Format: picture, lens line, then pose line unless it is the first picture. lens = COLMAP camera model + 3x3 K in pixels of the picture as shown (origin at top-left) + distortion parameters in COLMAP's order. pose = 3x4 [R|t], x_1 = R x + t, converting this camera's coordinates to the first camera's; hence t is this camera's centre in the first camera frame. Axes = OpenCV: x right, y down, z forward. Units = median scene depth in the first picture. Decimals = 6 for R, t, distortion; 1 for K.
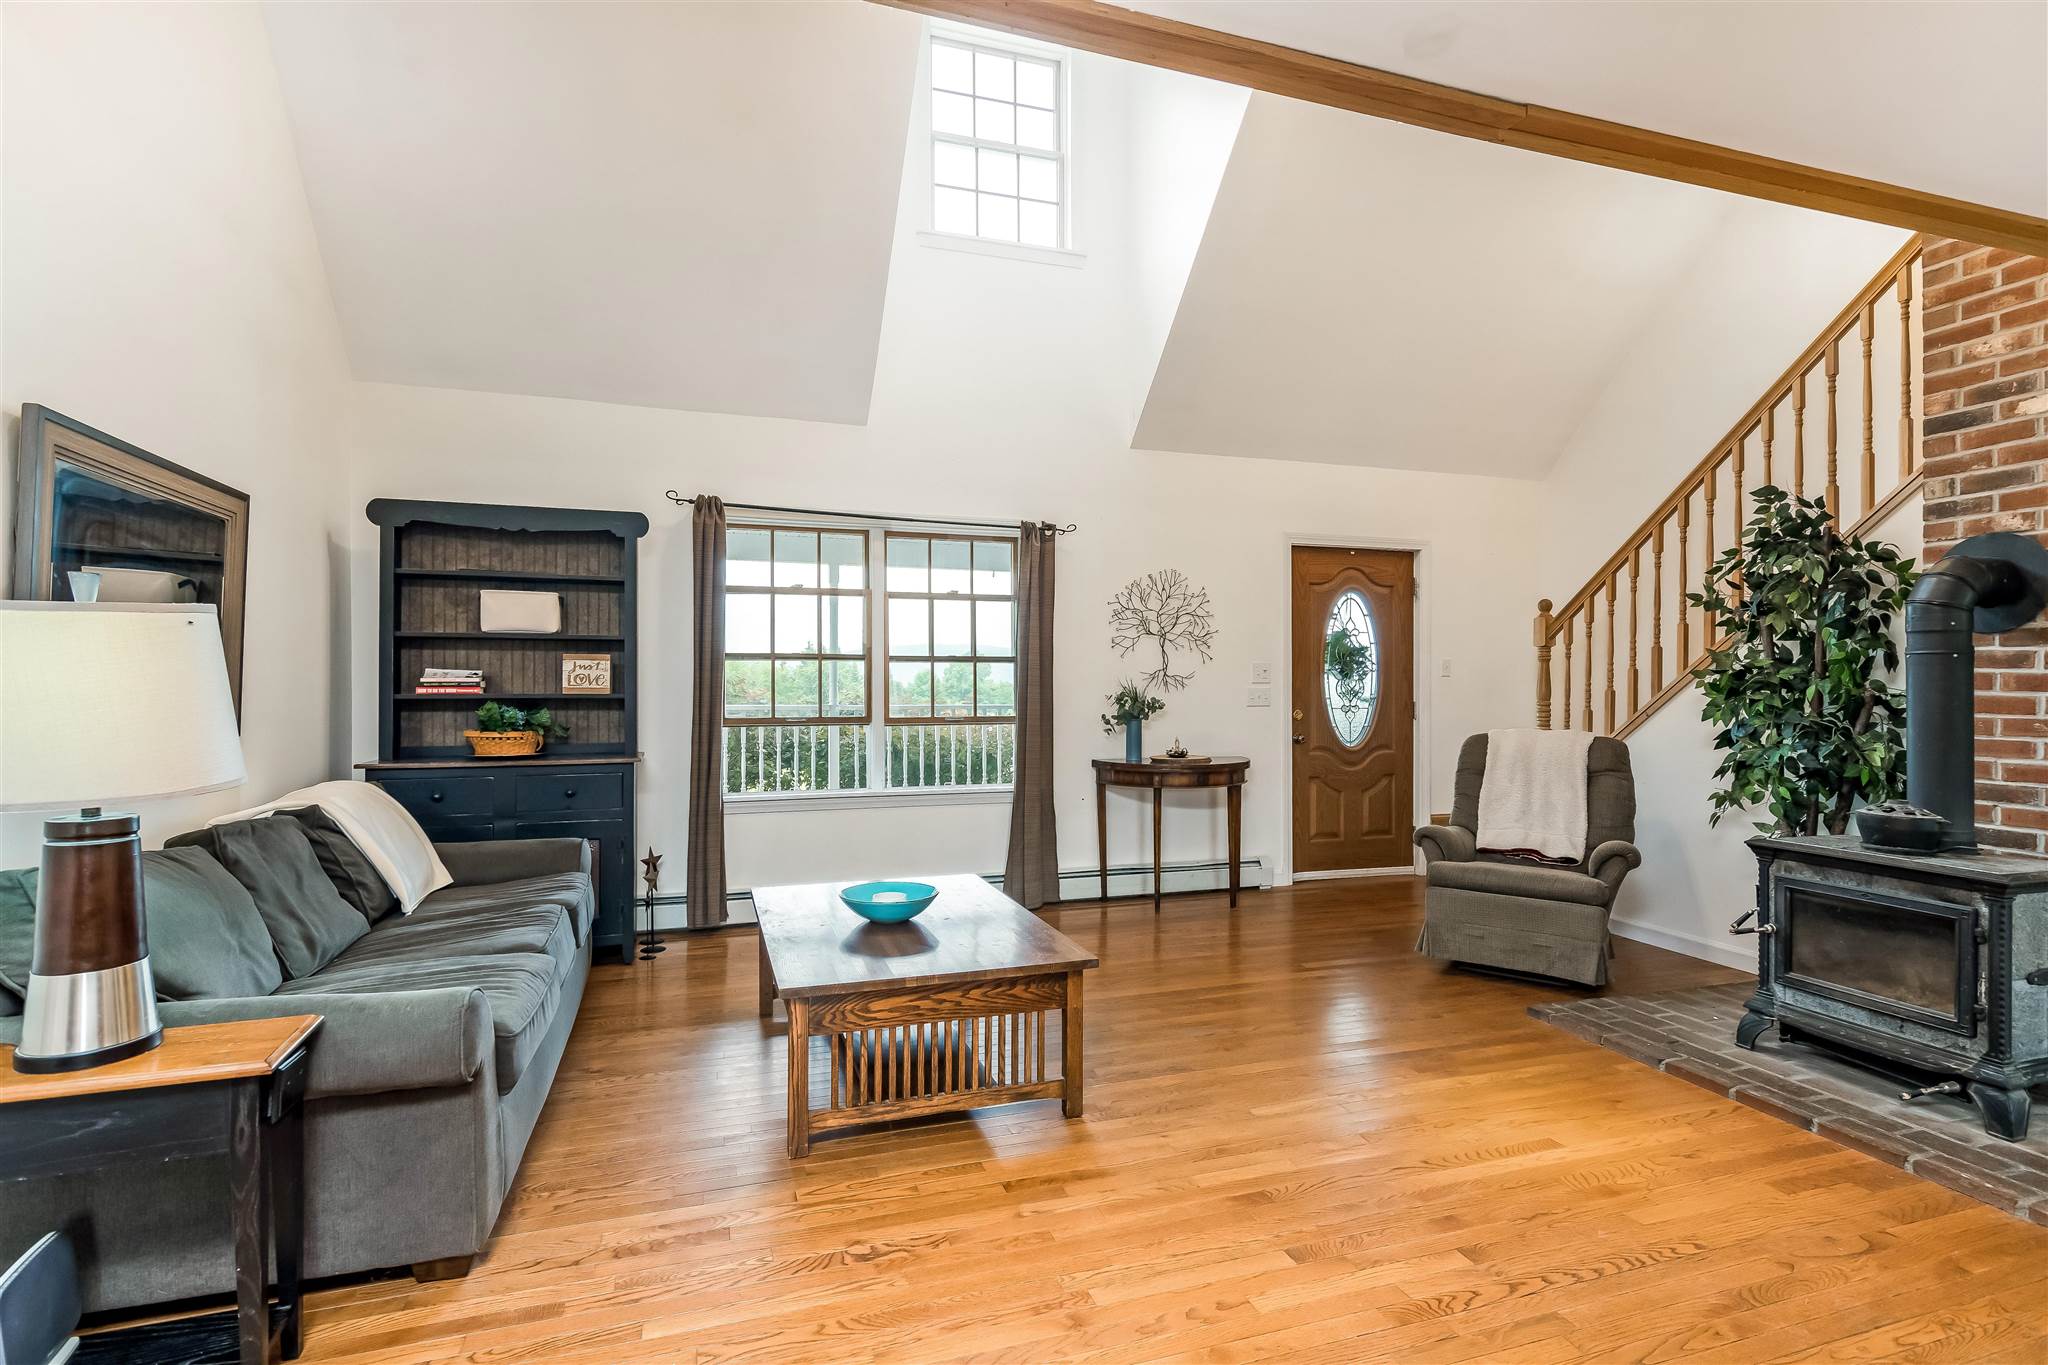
lens RADIAL K [[986.9, 0, 1018.6], [0, 986.9, 682.2], [0, 0, 1]] dist [0.005482, -0.002801]
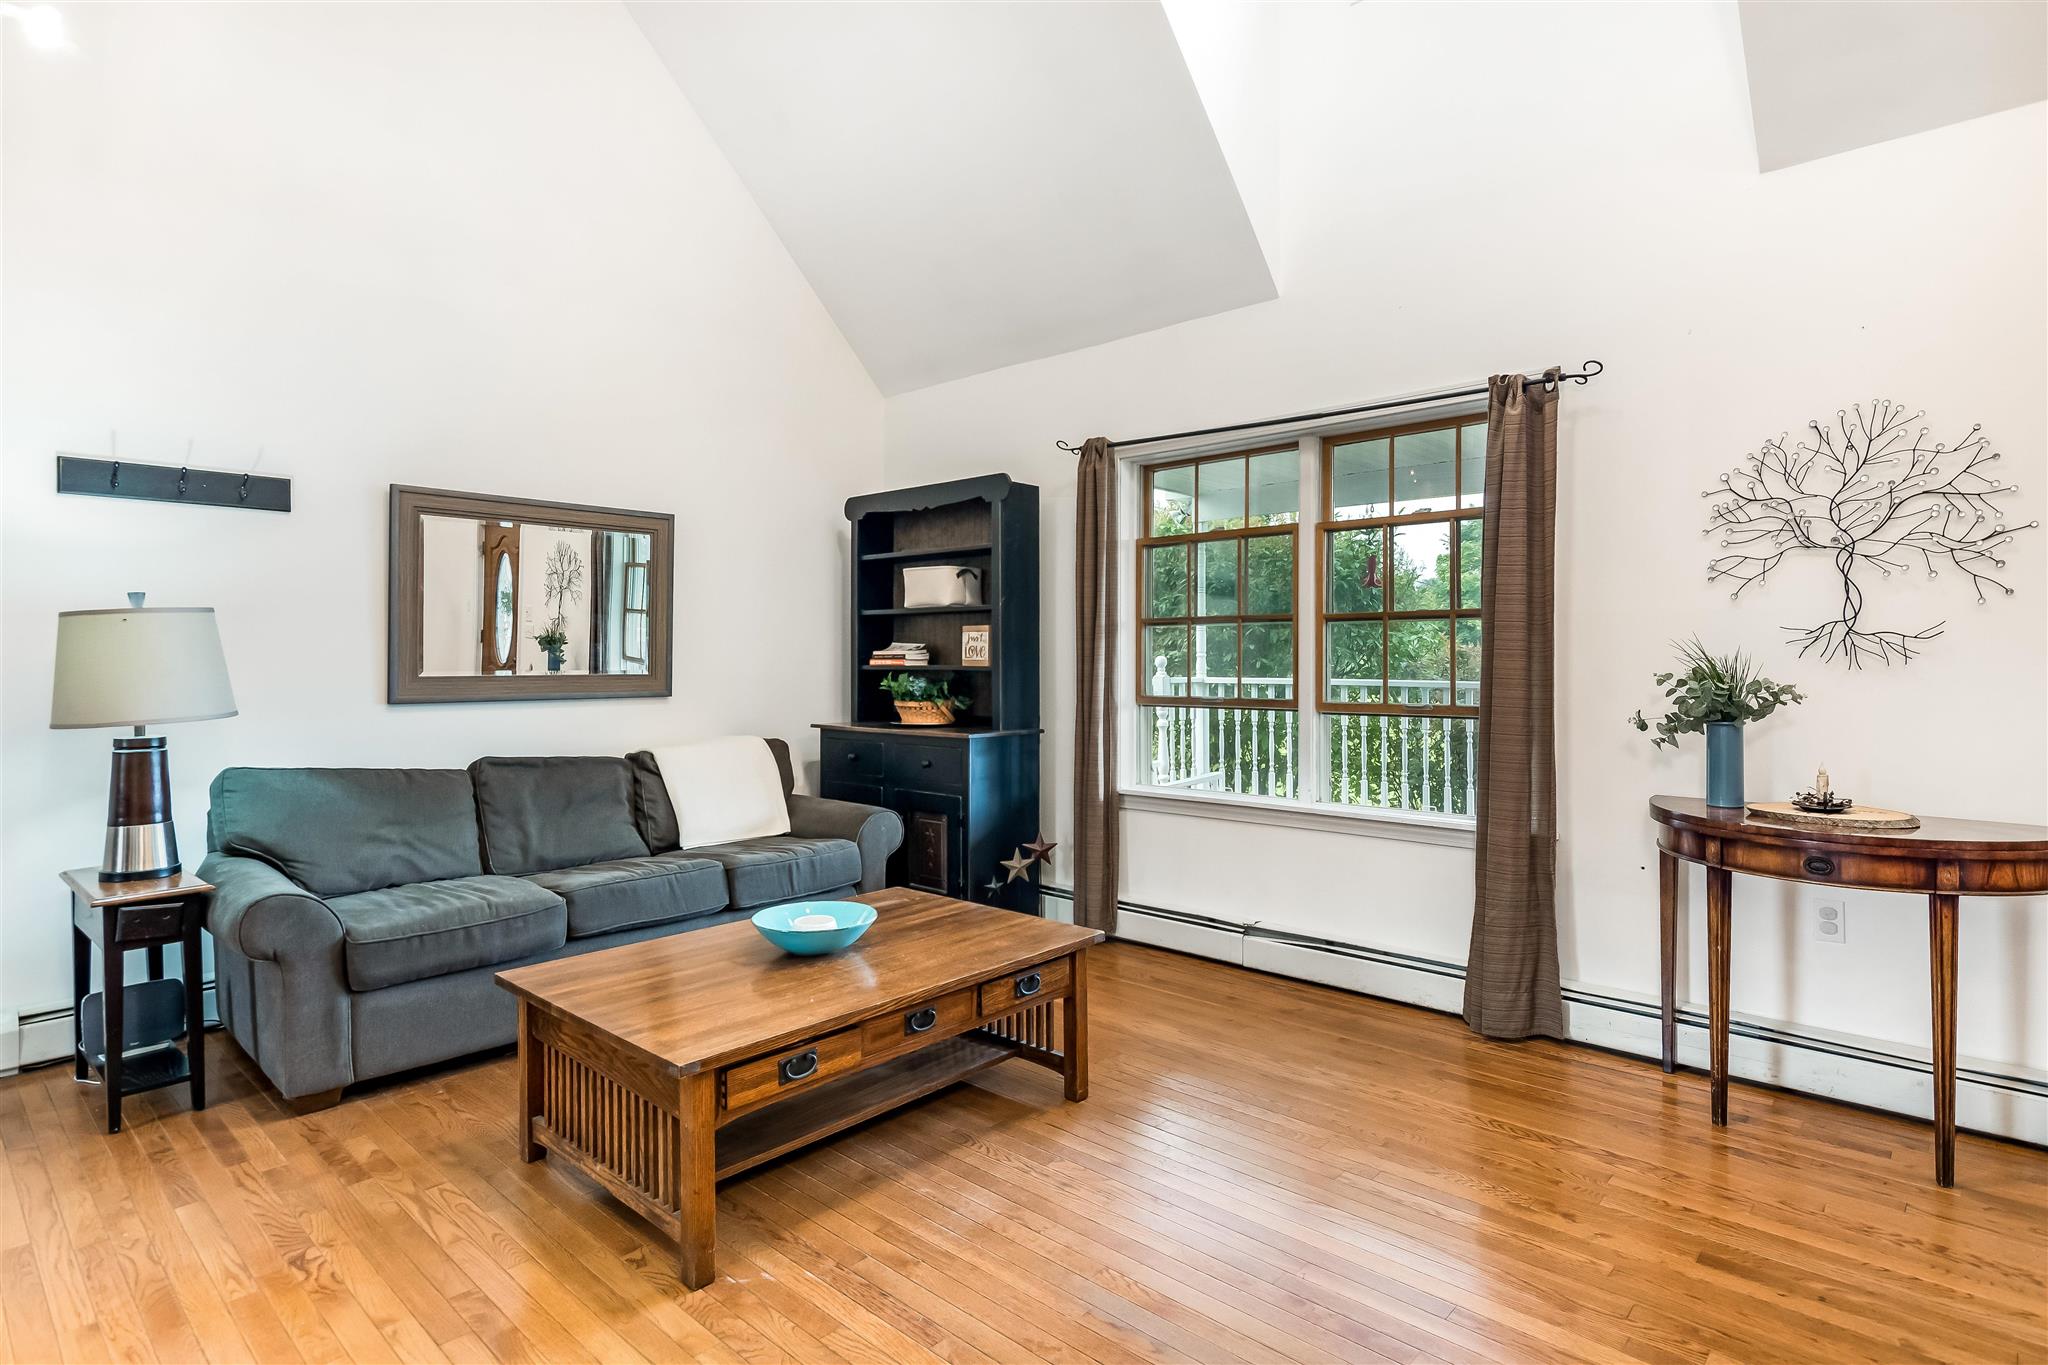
lens RADIAL K [[1051.0, 0, 1006.8], [0, 1051.0, 664.6], [0, 0, 1]] dist [0.007075, -0.005517]
pose [[0.481842, 0.003770, -0.876250, 0.499199], [0.005083, 0.999962, 0.007098, 0.003047], [0.876244, -0.007874, 0.481804, 0.526843]]
